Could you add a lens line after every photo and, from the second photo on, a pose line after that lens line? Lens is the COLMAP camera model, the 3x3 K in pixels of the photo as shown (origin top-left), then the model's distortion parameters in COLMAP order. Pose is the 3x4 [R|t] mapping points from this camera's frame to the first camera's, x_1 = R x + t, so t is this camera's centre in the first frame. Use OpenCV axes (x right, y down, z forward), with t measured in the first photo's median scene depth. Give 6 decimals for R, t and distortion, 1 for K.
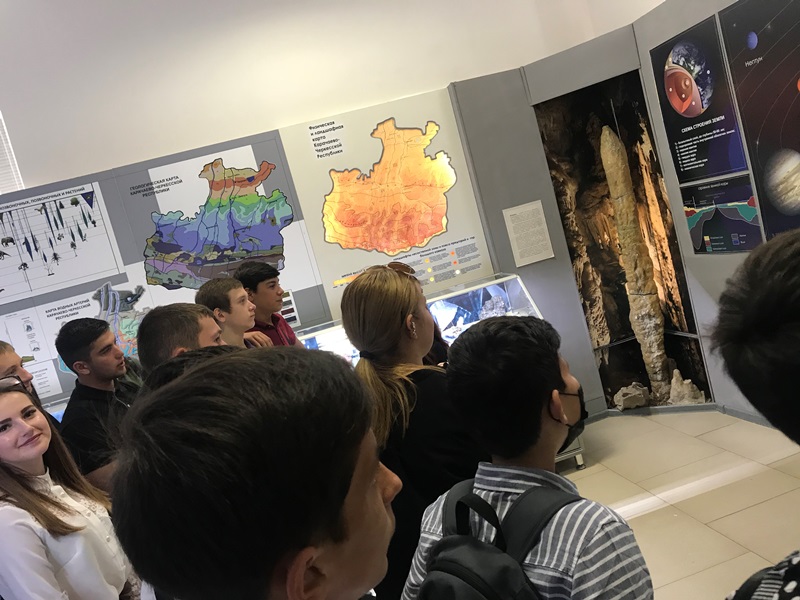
lens RADIAL K [[684.2, 0, 396.3], [0, 684.2, 302.7], [0, 0, 1]] dist [0.013814, 0.042075]
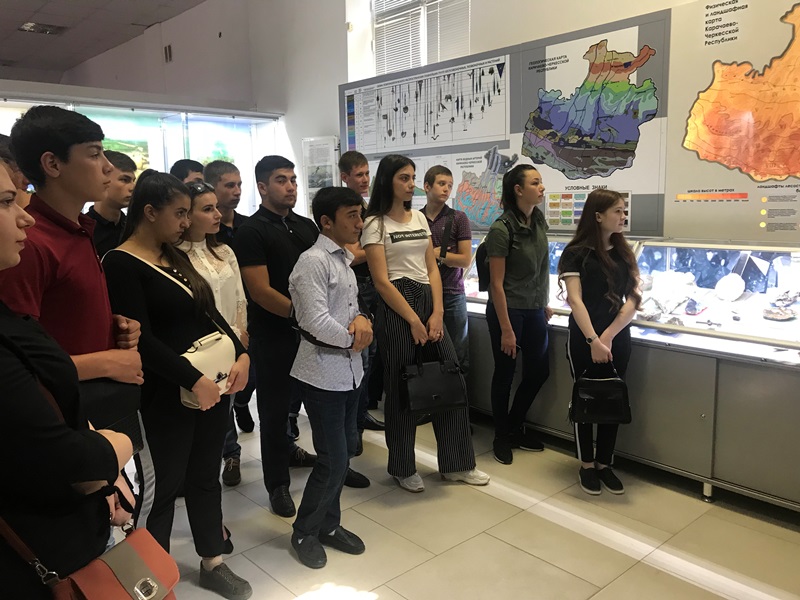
lens RADIAL K [[684.2, 0, 396.0], [0, 684.2, 297.4], [0, 0, 1]] dist [0.013814, 0.042075]
pose [[0.499867, 0.364963, -0.785452, 0.485705], [-0.211840, 0.930856, 0.297709, -0.097245], [0.839796, 0.017576, 0.542618, 0.230271]]
